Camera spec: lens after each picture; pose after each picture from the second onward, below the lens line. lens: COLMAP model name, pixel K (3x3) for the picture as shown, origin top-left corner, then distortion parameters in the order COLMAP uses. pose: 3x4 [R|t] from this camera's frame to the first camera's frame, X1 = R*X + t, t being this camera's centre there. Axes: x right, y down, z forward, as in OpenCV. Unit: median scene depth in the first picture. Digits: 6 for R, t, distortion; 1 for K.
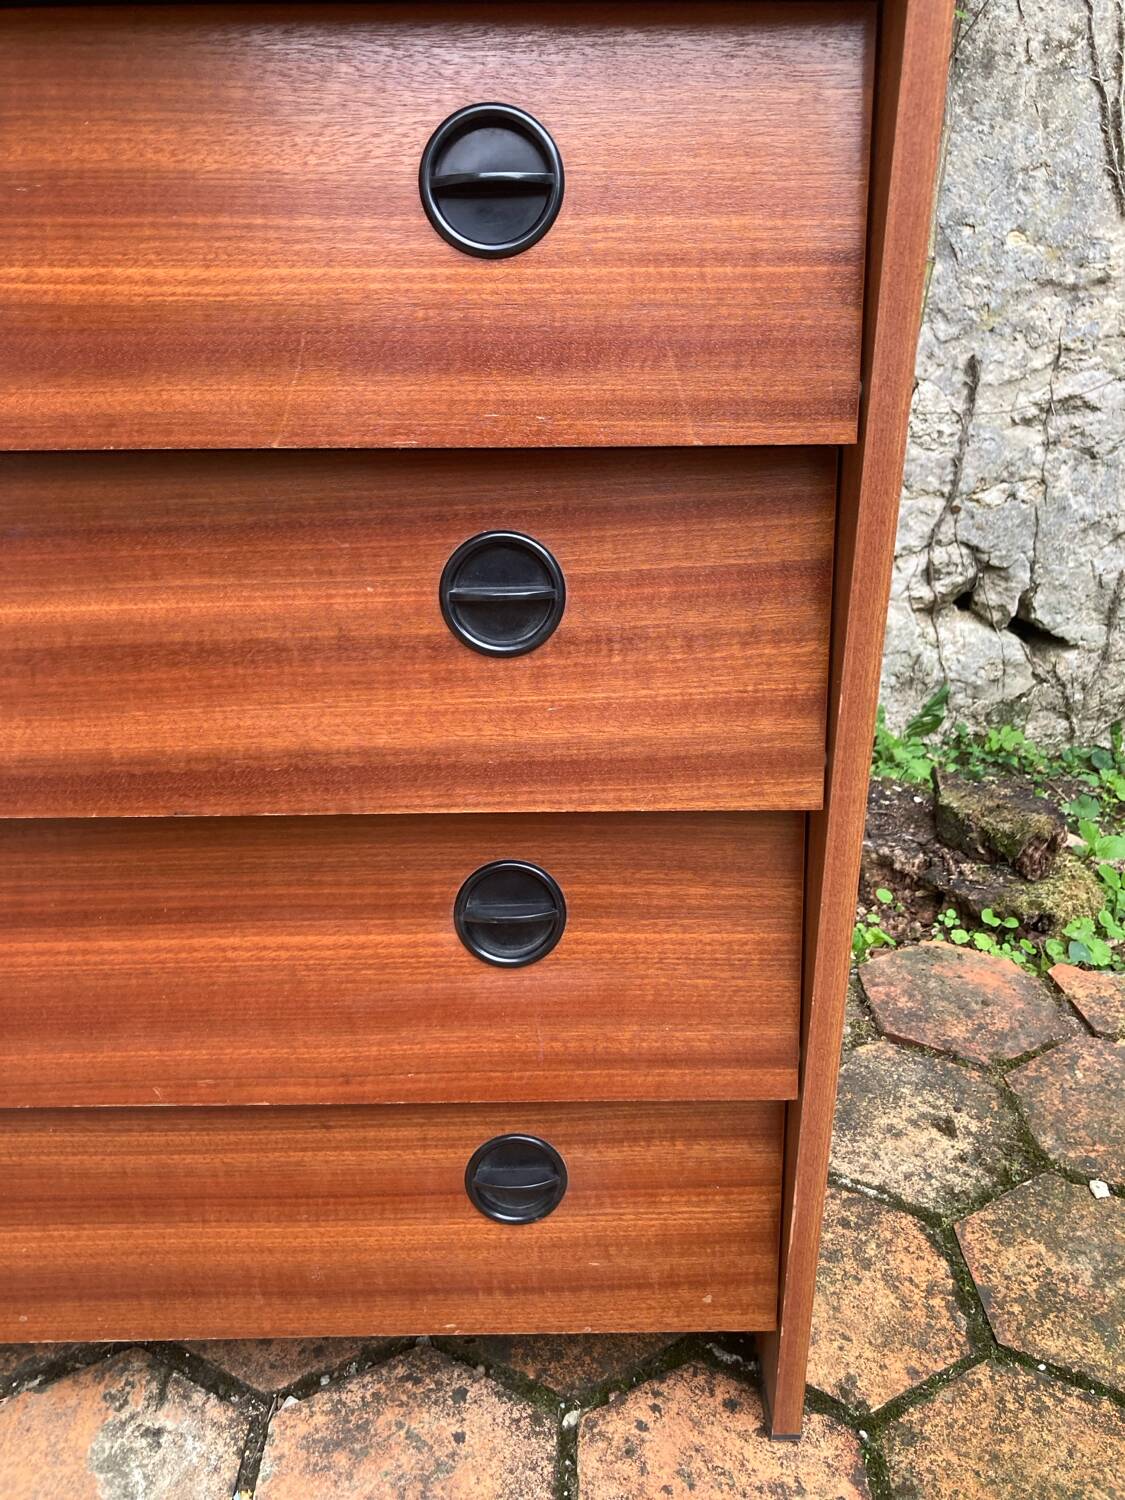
lens RADIAL K [[1245.3, 0, 561.3], [0, 1245.3, 729.8], [0, 0, 1]] dist [0.004481, 0.003418]
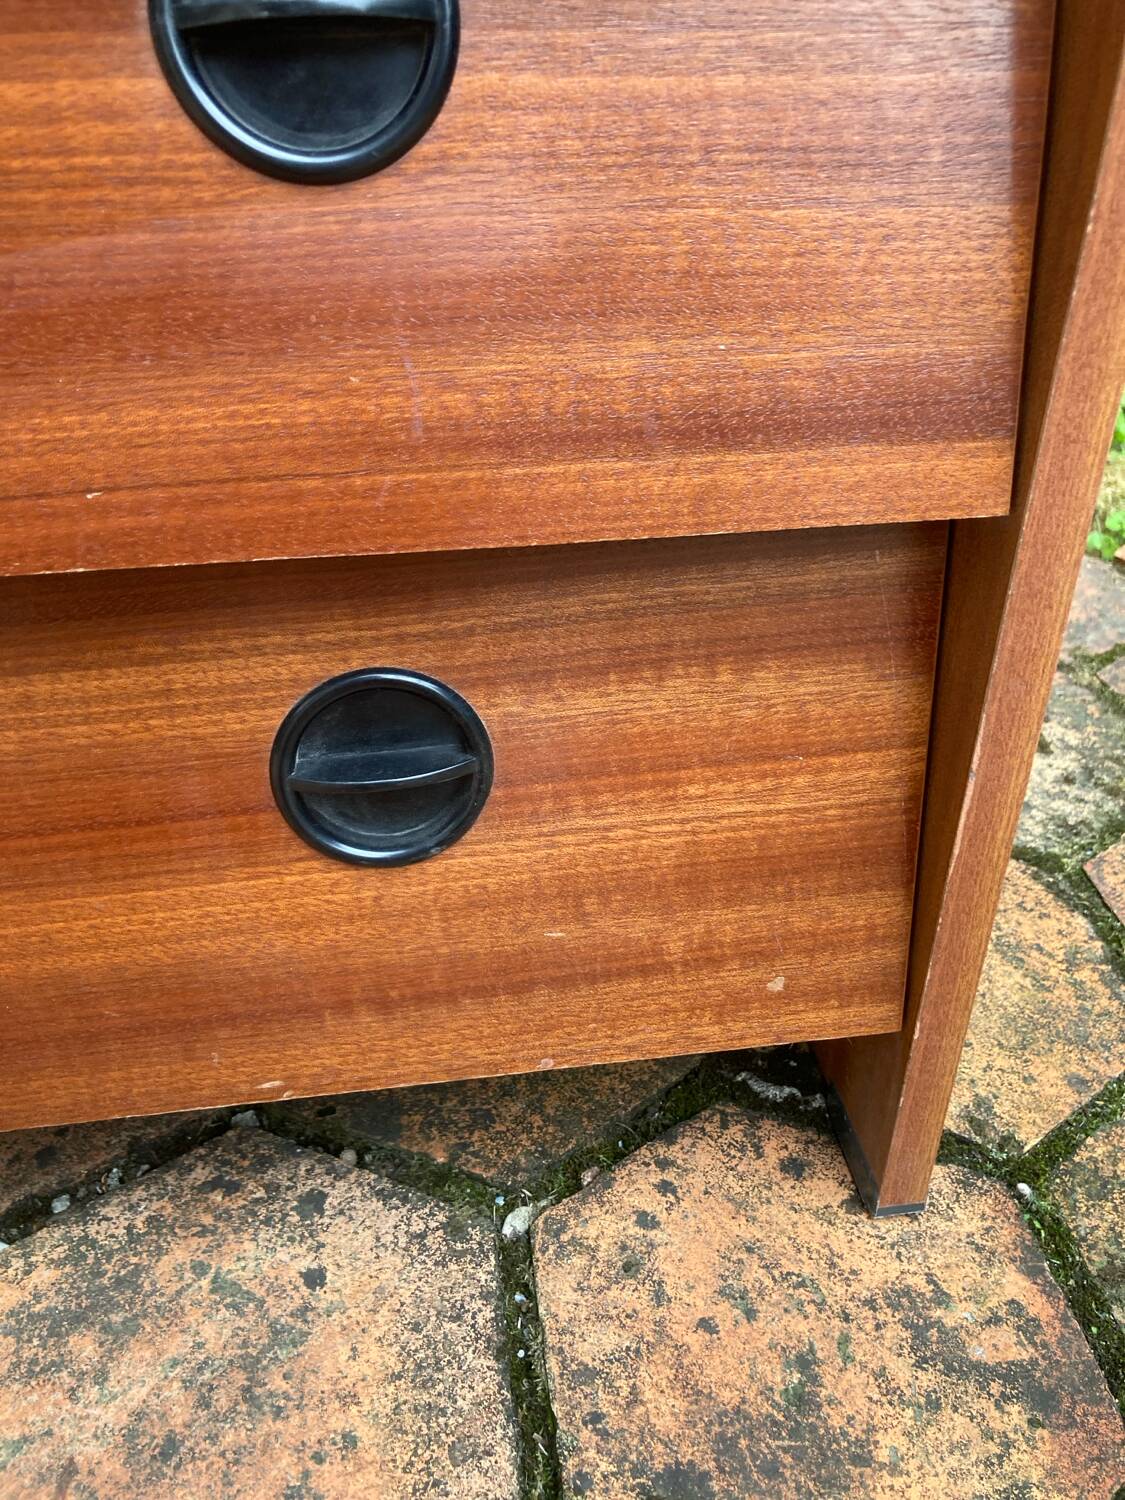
lens RADIAL K [[1245.3, 0, 565.8], [0, 1245.3, 736.9], [0, 0, 1]] dist [0.004481, 0.003418]
pose [[0.991540, -0.069355, 0.109721, -0.016632], [0.050193, 0.984397, 0.168653, 0.244204], [-0.119706, -0.161719, 0.979550, 0.481979]]
